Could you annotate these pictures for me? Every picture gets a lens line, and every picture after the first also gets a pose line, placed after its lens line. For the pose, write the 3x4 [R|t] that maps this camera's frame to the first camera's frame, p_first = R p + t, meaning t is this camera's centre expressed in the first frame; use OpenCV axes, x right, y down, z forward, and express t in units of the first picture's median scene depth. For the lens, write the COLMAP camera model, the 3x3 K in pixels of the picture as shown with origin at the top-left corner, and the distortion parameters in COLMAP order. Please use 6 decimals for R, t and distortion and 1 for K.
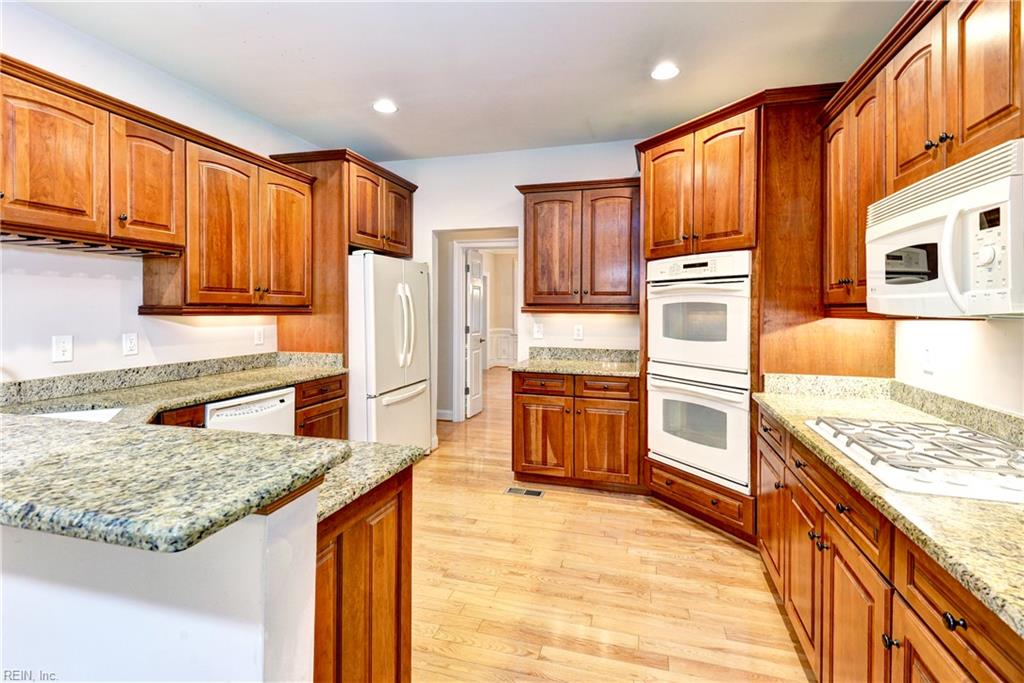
lens RADIAL K [[484.7, 0, 502.6], [0, 484.7, 309.0], [0, 0, 1]] dist [0.017453, -0.003470]
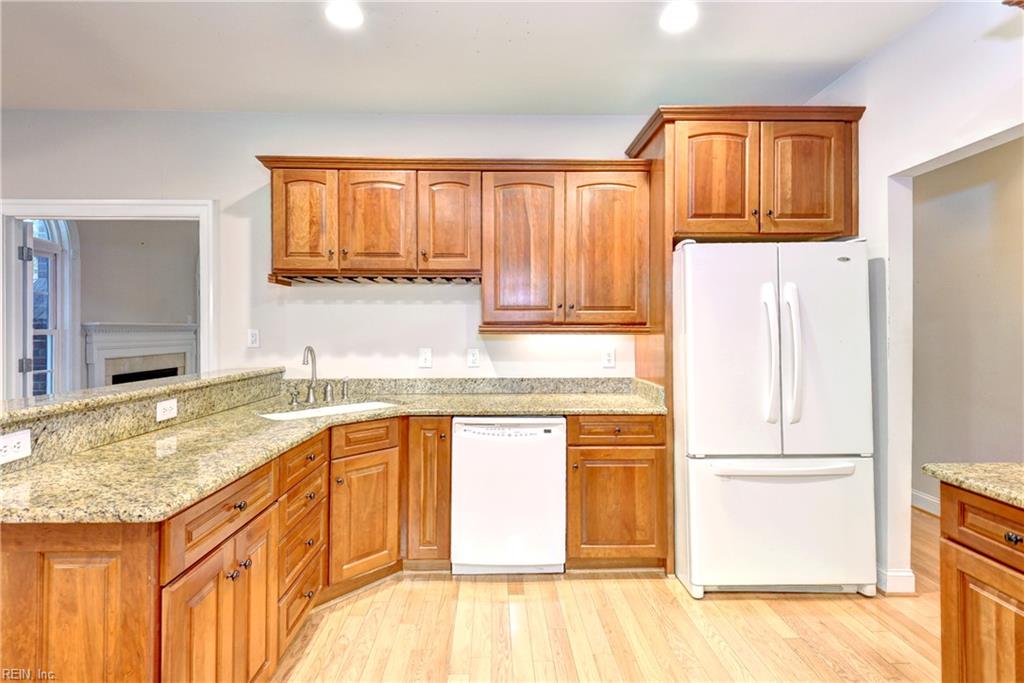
lens RADIAL K [[484.7, 0, 505.1], [0, 484.7, 331.2], [0, 0, 1]] dist [0.017453, -0.003470]
pose [[0.307974, -0.006909, -0.951370, 0.359575], [0.002298, 0.999976, -0.006518, 0.014278], [0.951392, -0.000179, 0.307982, 0.663114]]
